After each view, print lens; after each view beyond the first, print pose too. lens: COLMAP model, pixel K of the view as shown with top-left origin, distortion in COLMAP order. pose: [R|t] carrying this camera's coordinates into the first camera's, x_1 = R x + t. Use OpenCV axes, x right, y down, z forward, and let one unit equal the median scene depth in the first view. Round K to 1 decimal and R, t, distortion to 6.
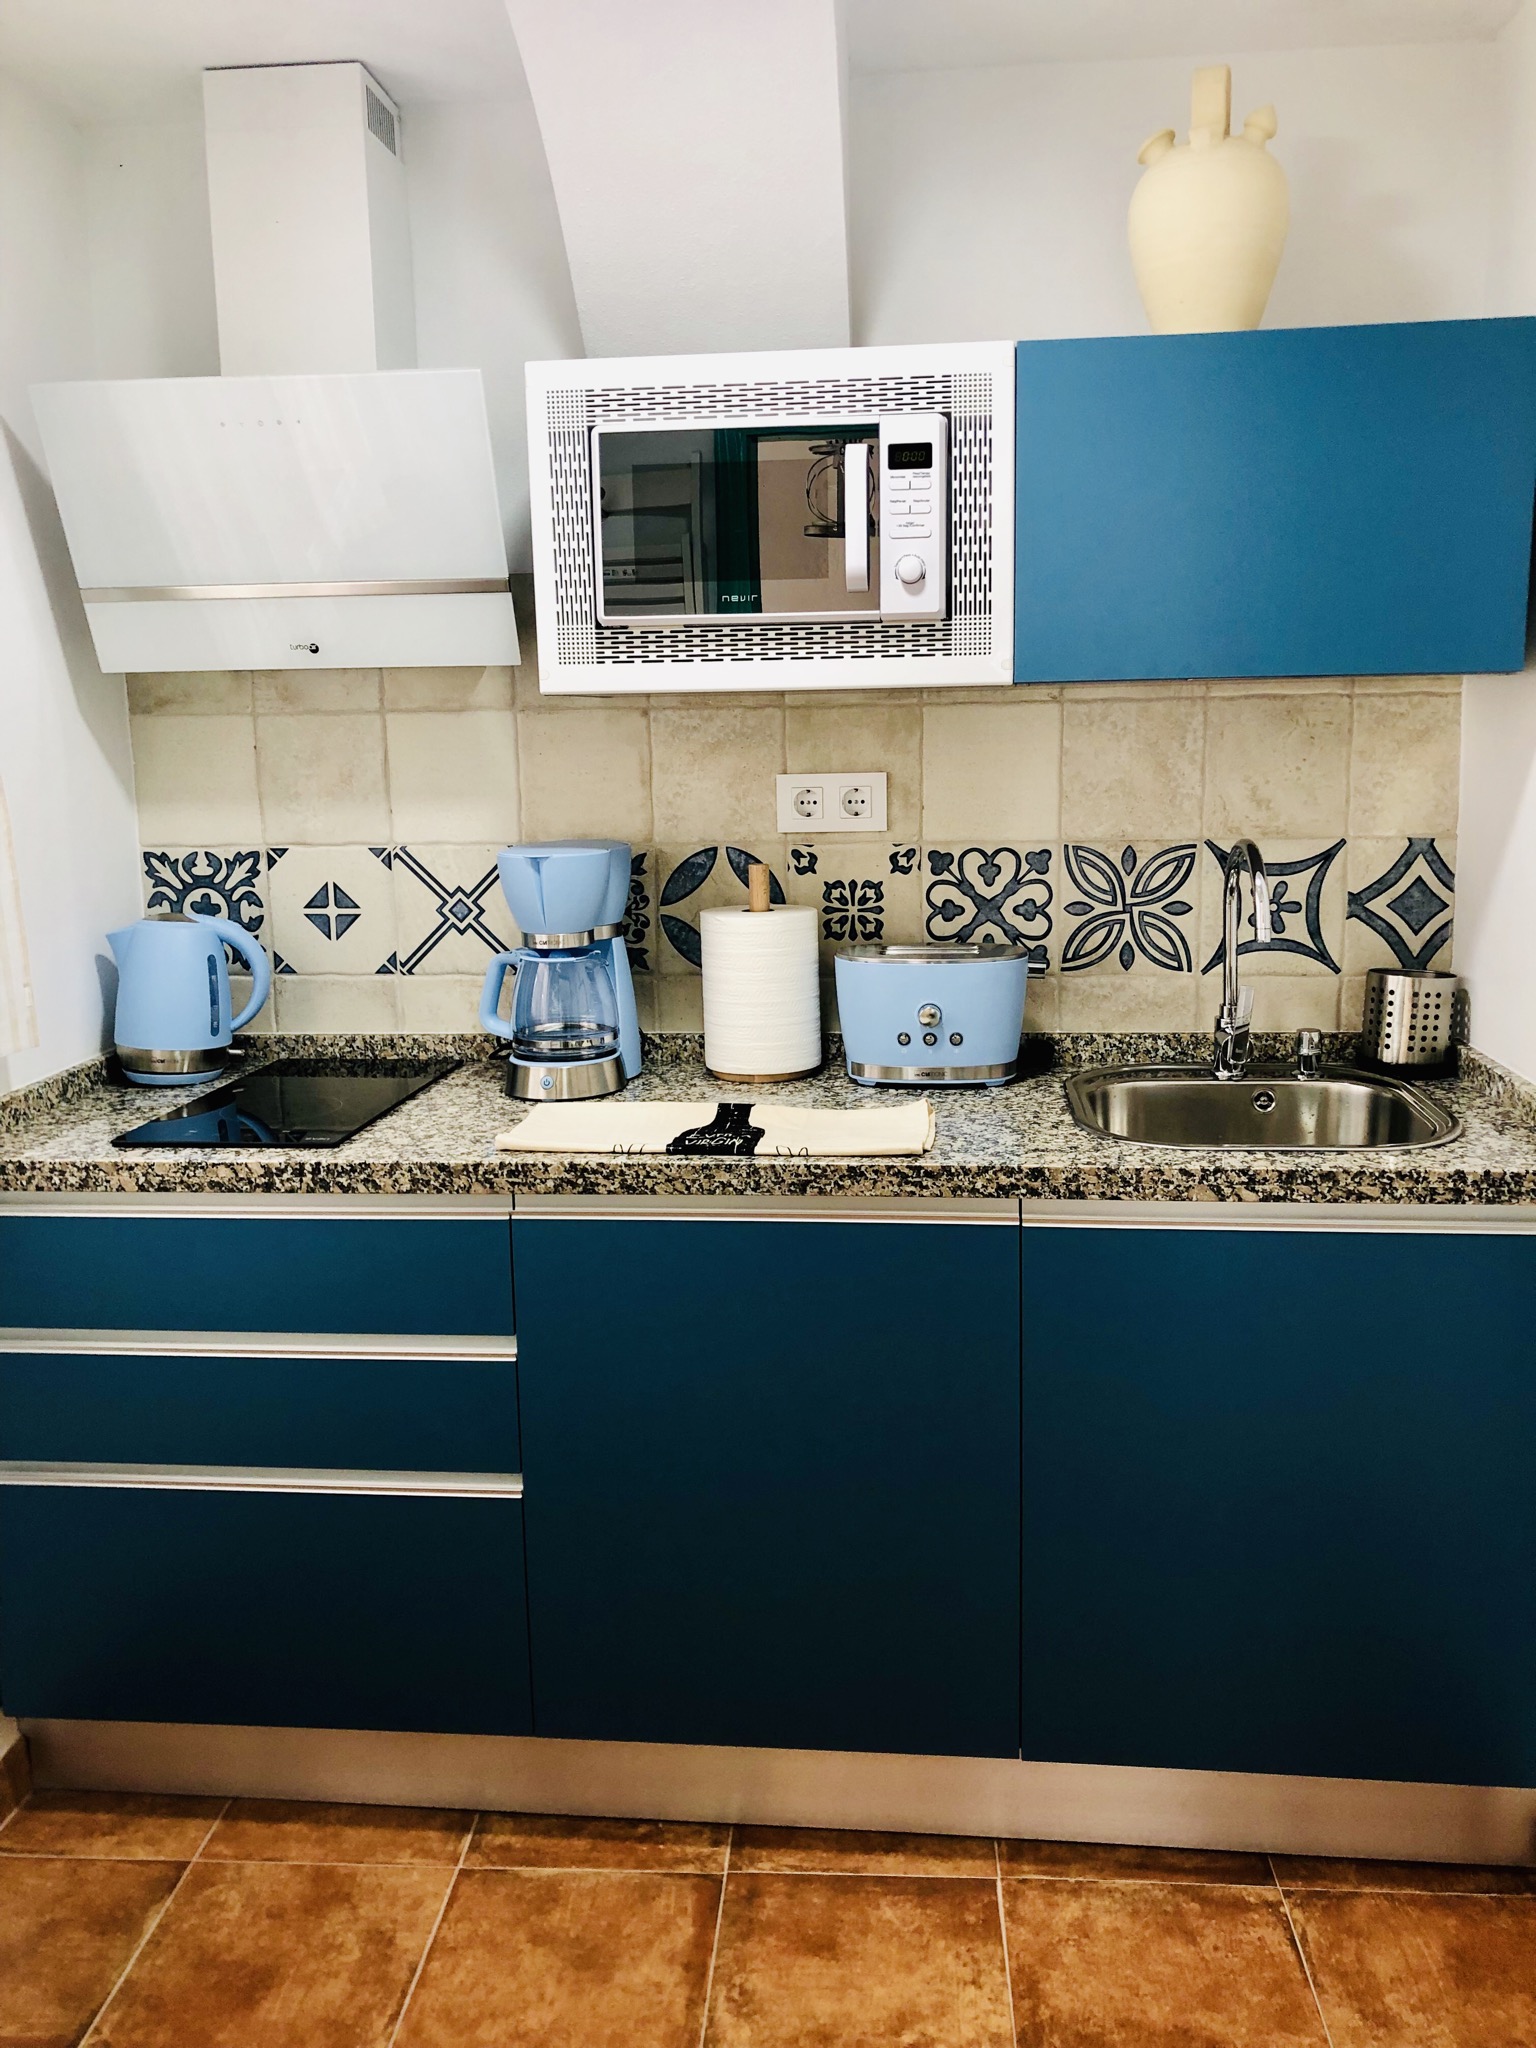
lens RADIAL K [[1685.0, 0, 766.1], [0, 1685.0, 1046.3], [0, 0, 1]] dist [0.089523, -0.106888]
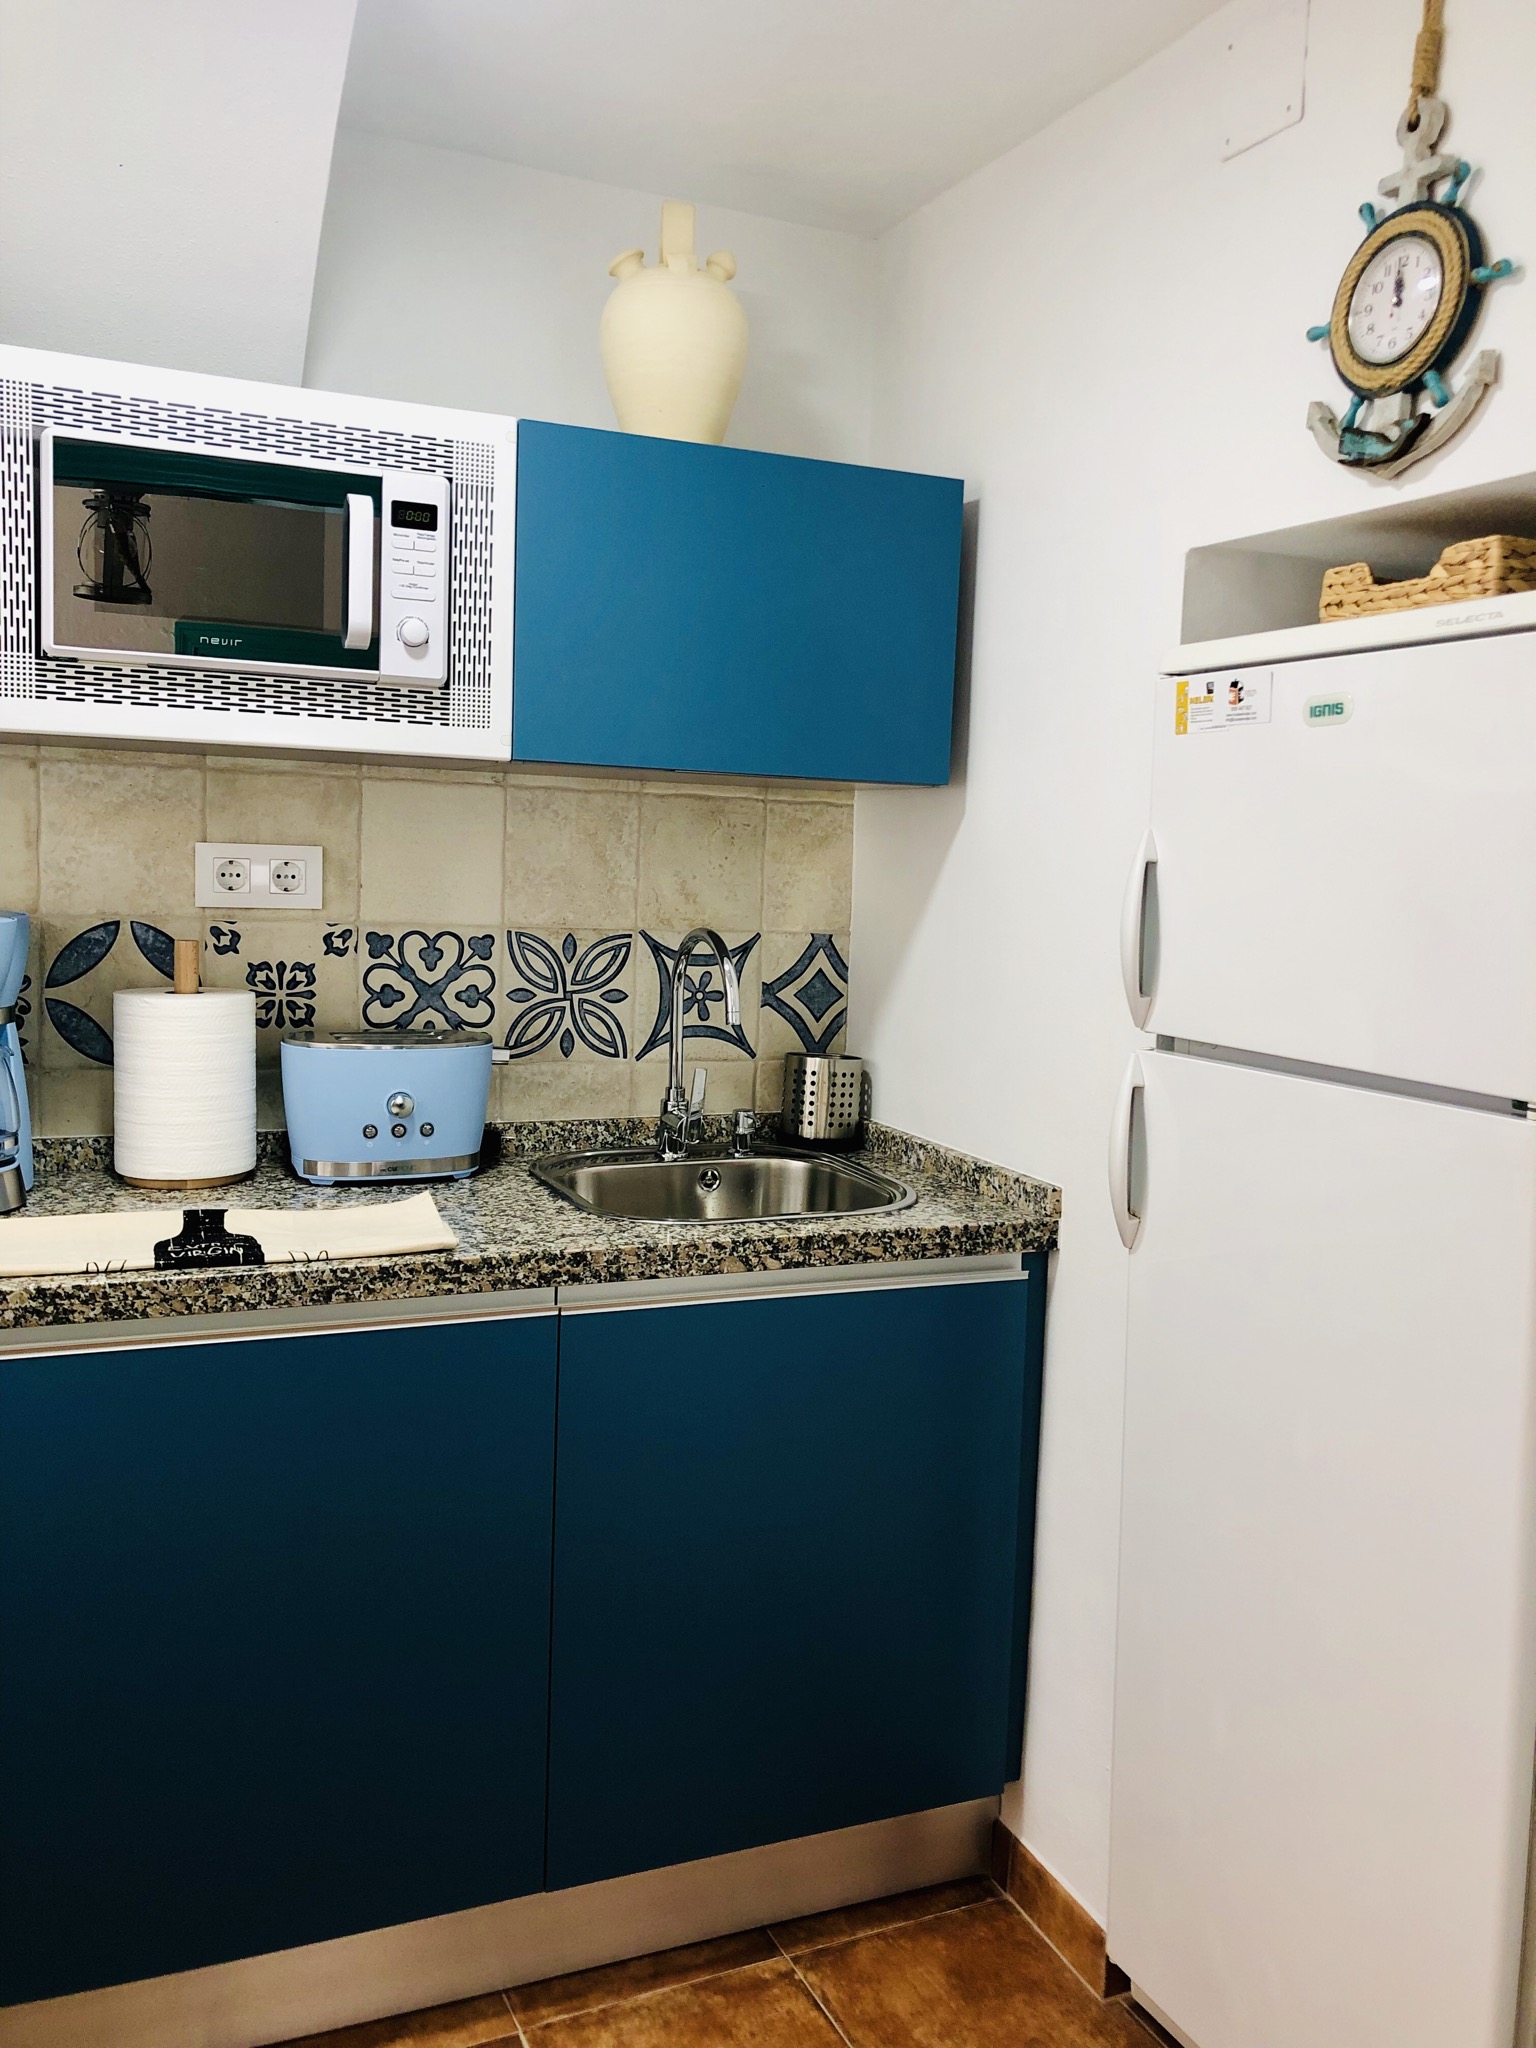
lens RADIAL K [[1685.0, 0, 787.7], [0, 1685.0, 1039.3], [0, 0, 1]] dist [0.089523, -0.106888]
pose [[0.869615, -0.005597, 0.493699, -0.182737], [0.041644, 0.997204, -0.062047, 0.012962], [-0.491971, 0.074517, 0.867417, 0.077659]]
